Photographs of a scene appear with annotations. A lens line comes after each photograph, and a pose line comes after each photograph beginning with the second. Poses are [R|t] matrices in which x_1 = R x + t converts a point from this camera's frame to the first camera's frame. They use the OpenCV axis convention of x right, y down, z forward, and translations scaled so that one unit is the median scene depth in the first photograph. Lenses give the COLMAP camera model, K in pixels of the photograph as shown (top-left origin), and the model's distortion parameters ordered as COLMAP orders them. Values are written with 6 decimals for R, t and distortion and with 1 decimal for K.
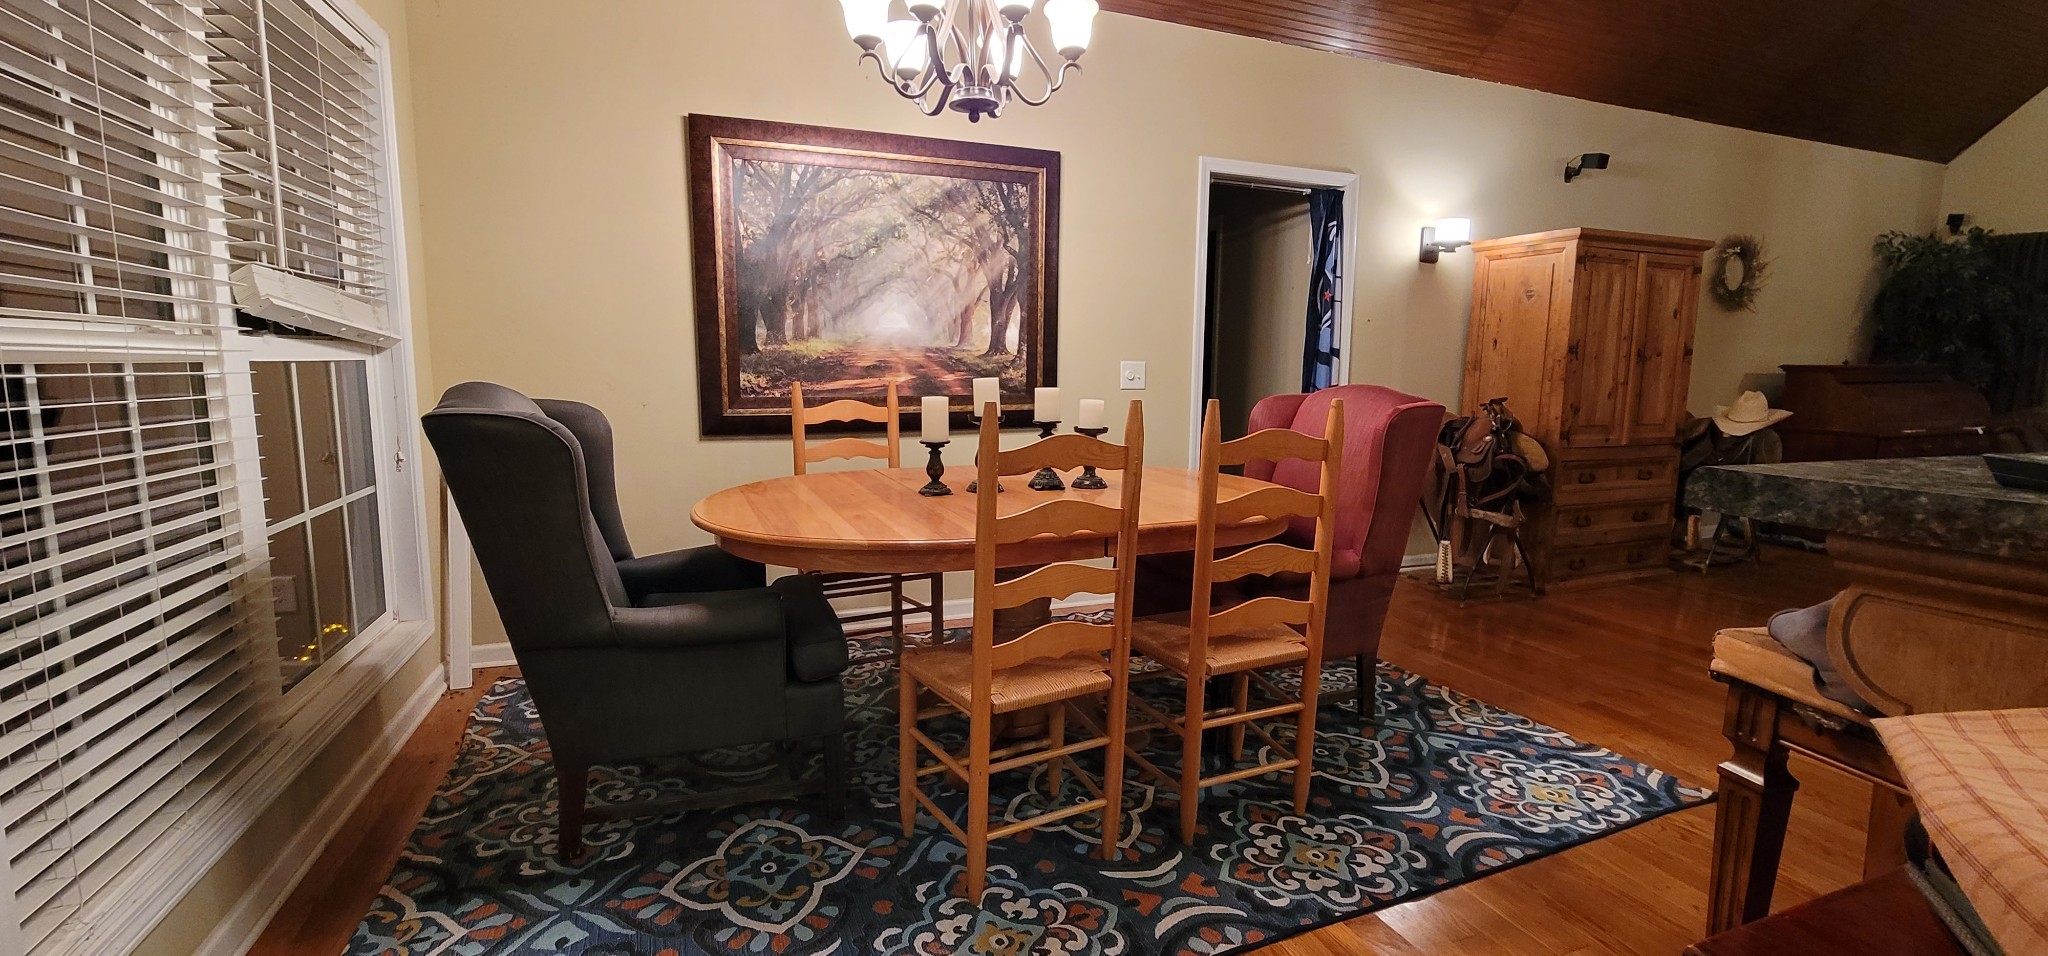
lens RADIAL K [[841.5, 0, 1031.6], [0, 841.5, 466.0], [0, 0, 1]] dist [-0.010064, 0.002286]
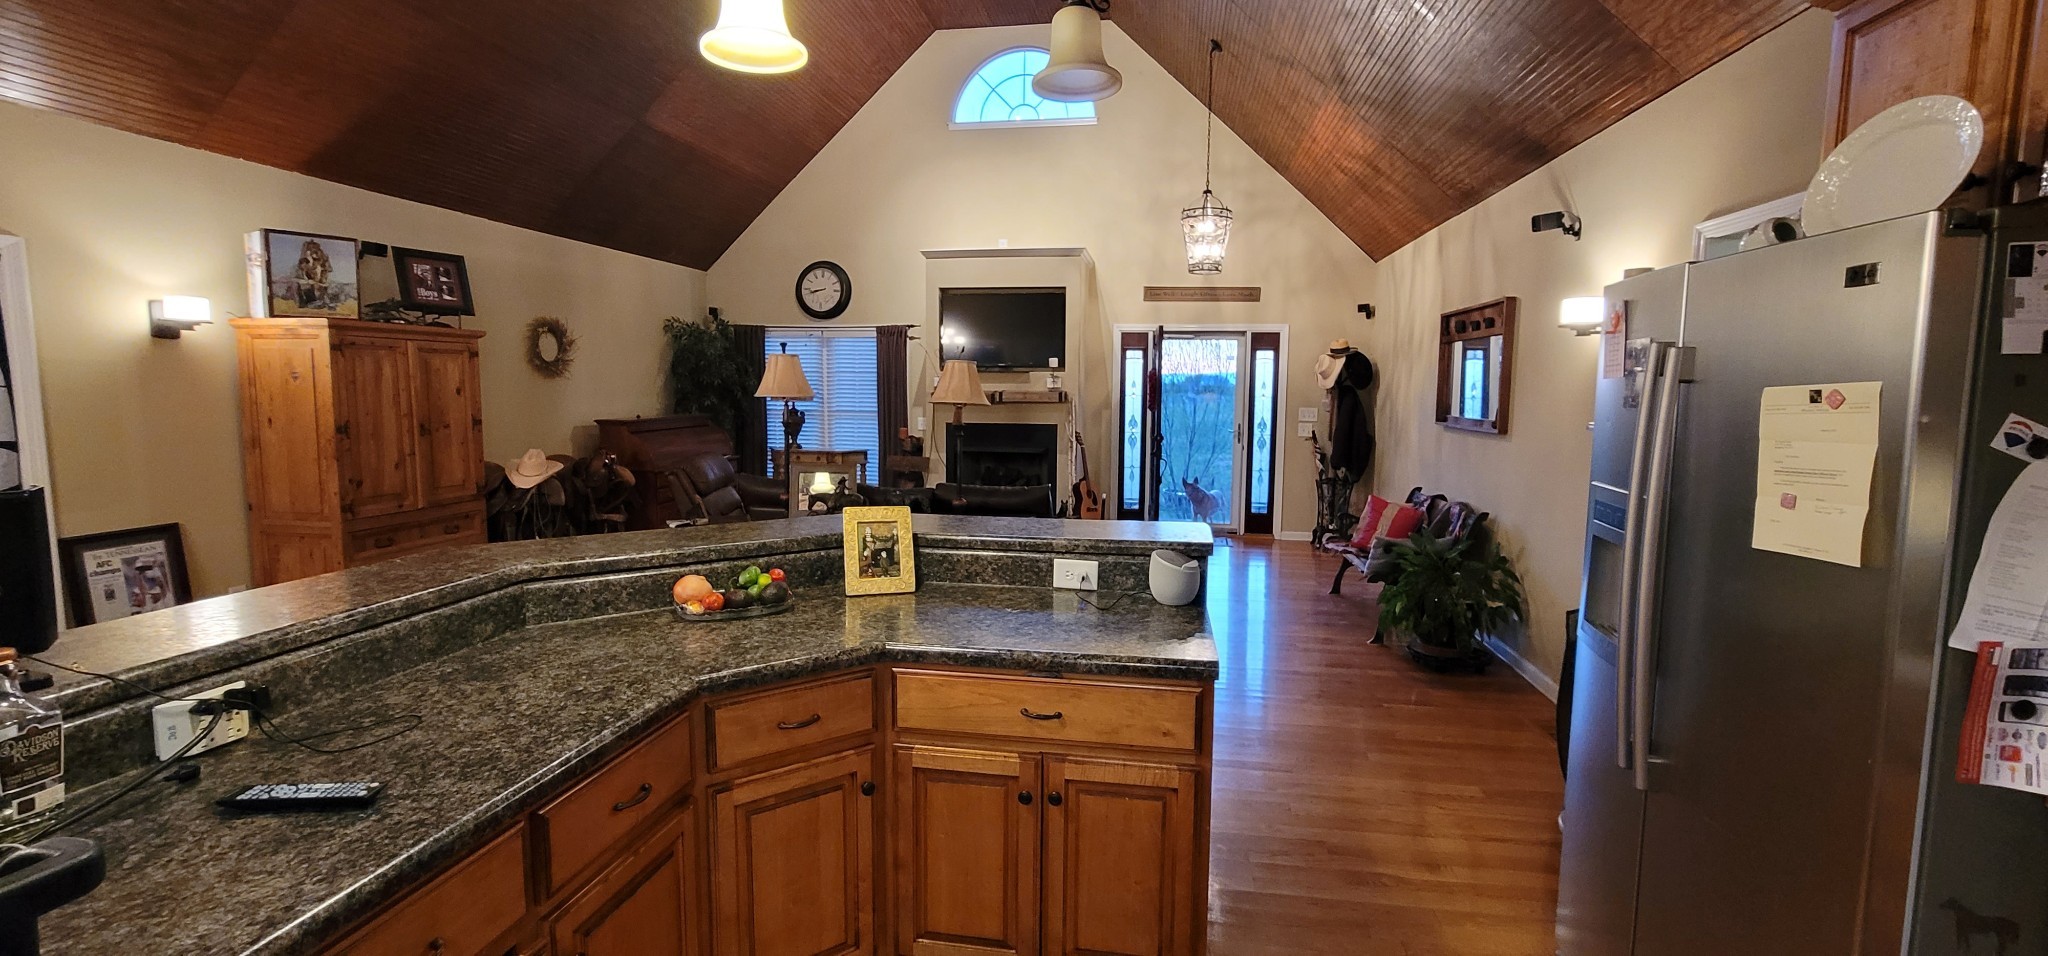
lens RADIAL K [[841.5, 0, 1028.3], [0, 841.5, 470.3], [0, 0, 1]] dist [-0.010064, 0.002286]
pose [[0.514840, -0.092260, 0.852307, 0.203739], [0.104921, 0.993499, 0.044166, -0.047584], [-0.850842, 0.066686, 0.521173, -0.351810]]
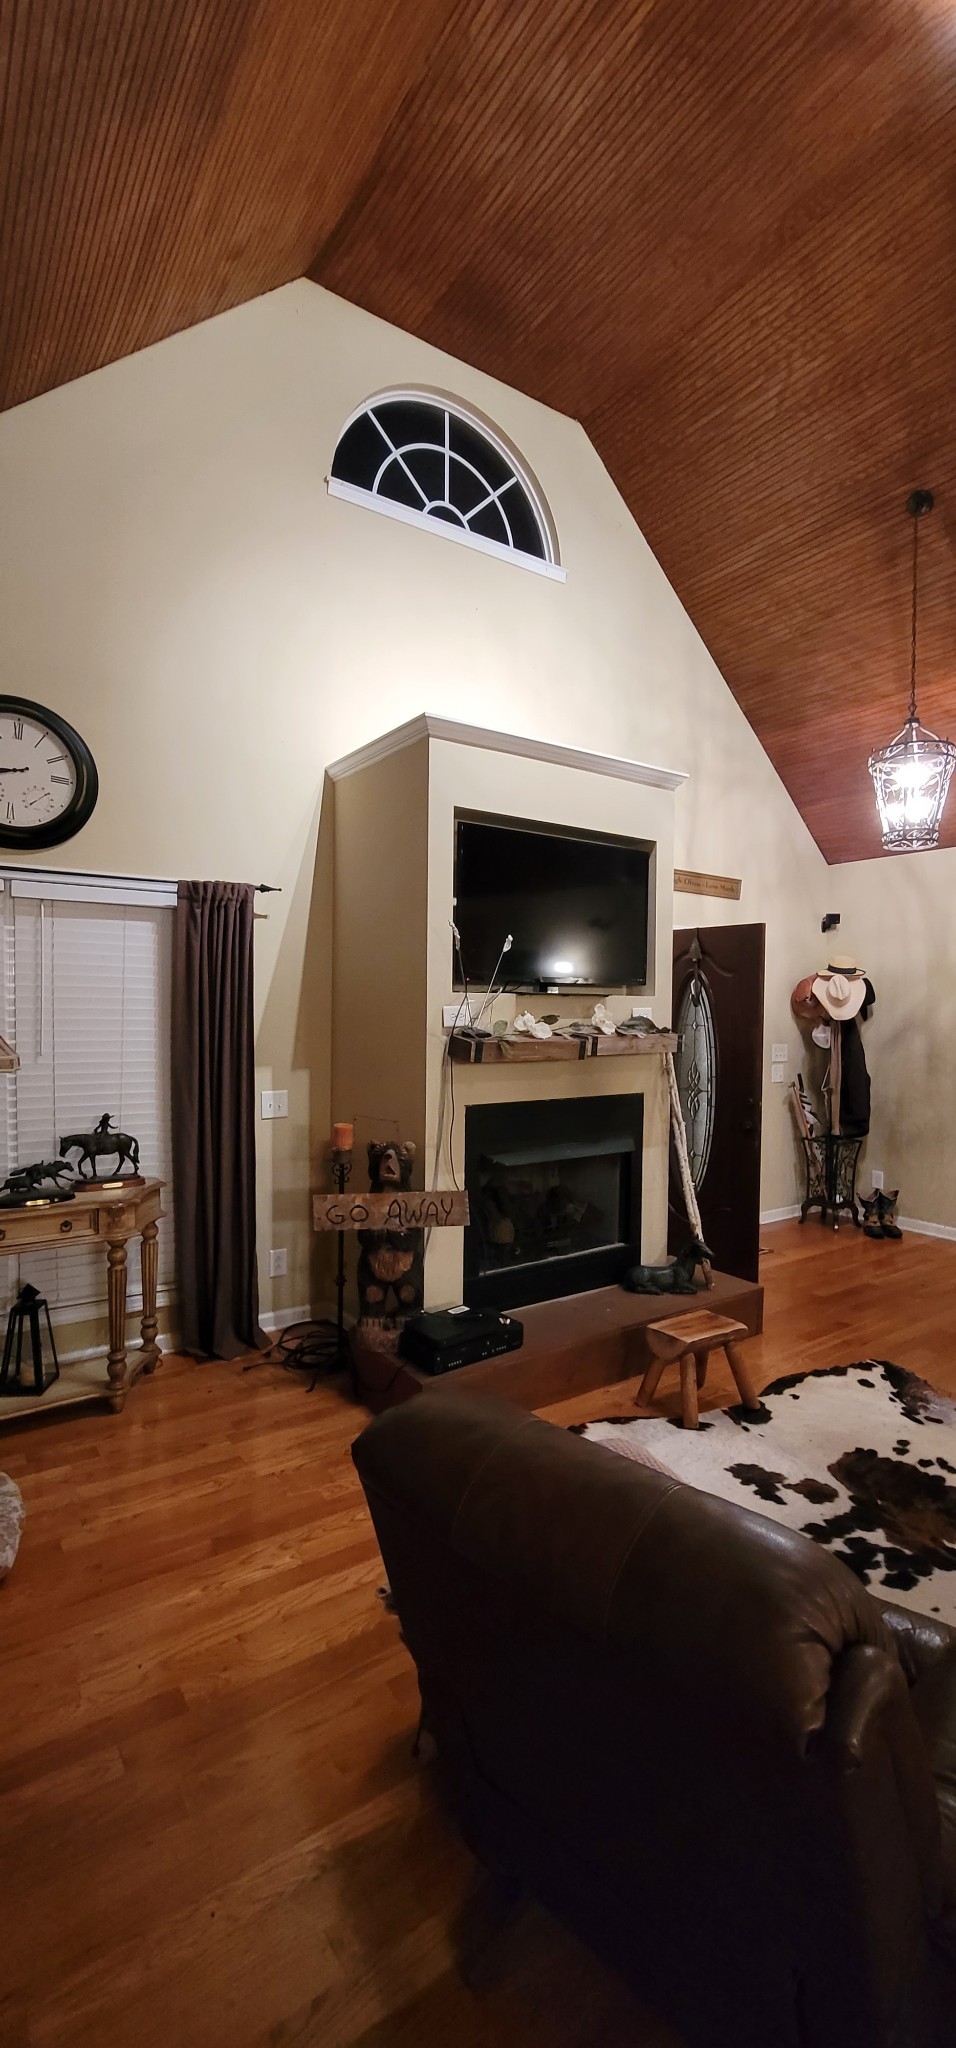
lens RADIAL K [[841.5, 0, 484.2], [0, 841.5, 1023.4], [0, 0, 1]] dist [-0.010064, 0.002286]
pose [[-0.225511, -0.035903, 0.973579, 0.992289], [0.109652, 0.992036, 0.061983, -0.247200], [-0.968050, 0.120733, -0.219779, 1.123266]]
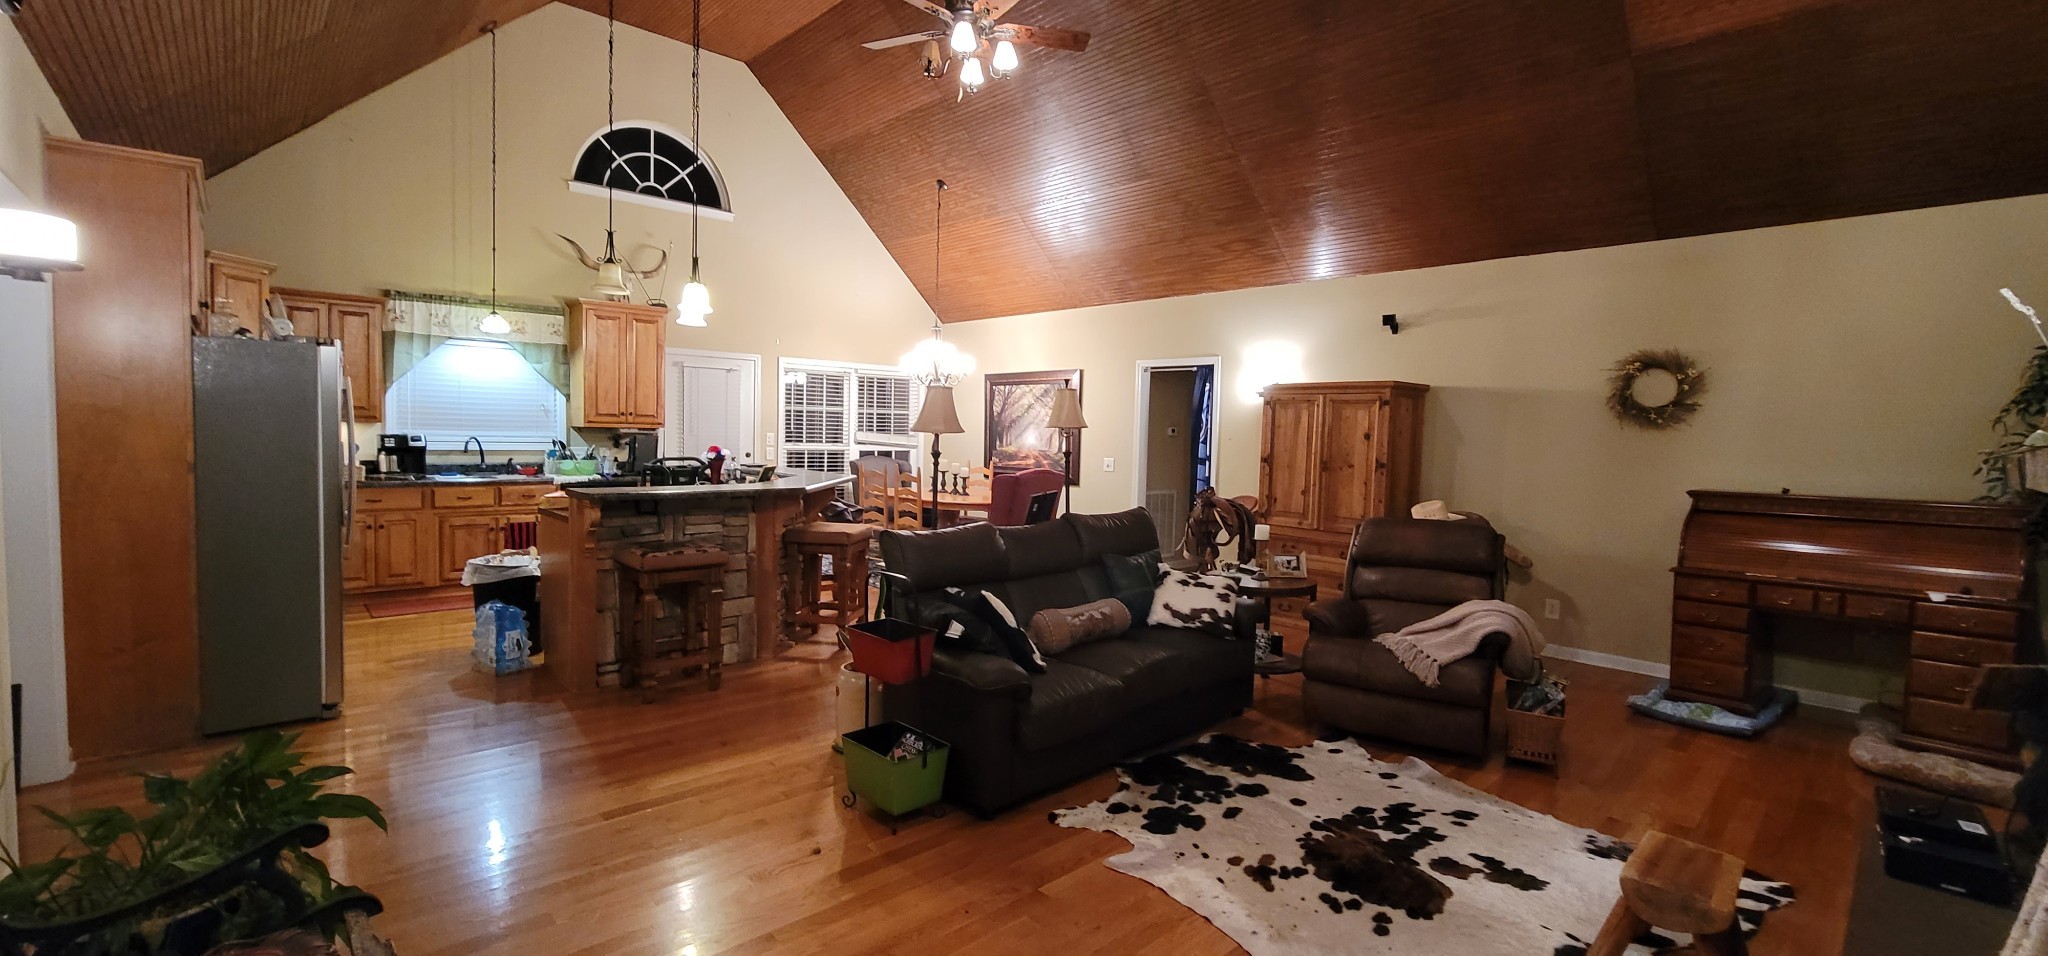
lens RADIAL K [[841.5, 0, 1030.8], [0, 841.5, 470.8], [0, 0, 1]] dist [-0.010064, 0.002286]
pose [[0.371373, 0.044334, -0.927425, 2.196844], [-0.138813, 0.990284, -0.008246, -0.052769], [0.918048, 0.131801, 0.373919, 0.030054]]
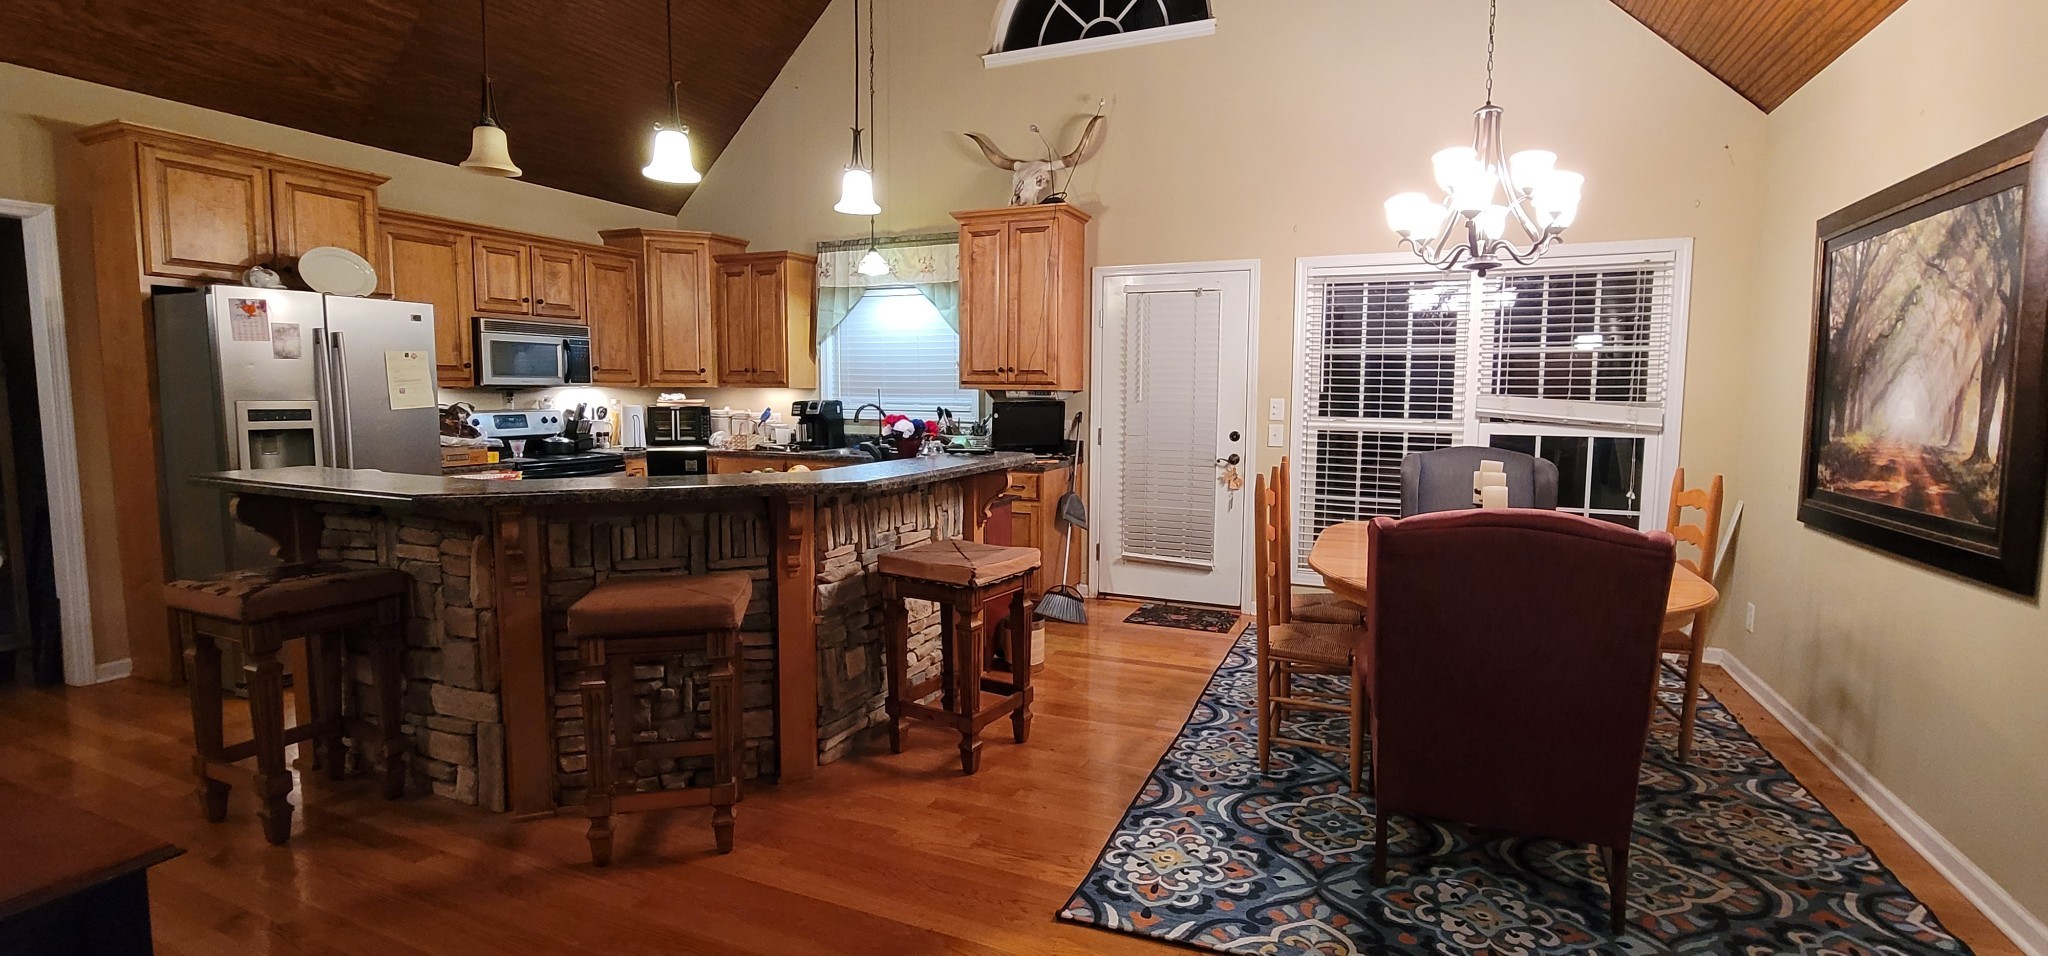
lens RADIAL K [[898.6, 0, 1030.8], [0, 898.6, 472.9], [0, 0, 1]] dist [-0.007403, -0.000741]
pose [[-0.711394, 0.047298, -0.701200, 0.952341], [-0.105381, 0.979274, 0.172967, -0.167500], [0.694847, 0.196941, -0.691666, 0.984236]]
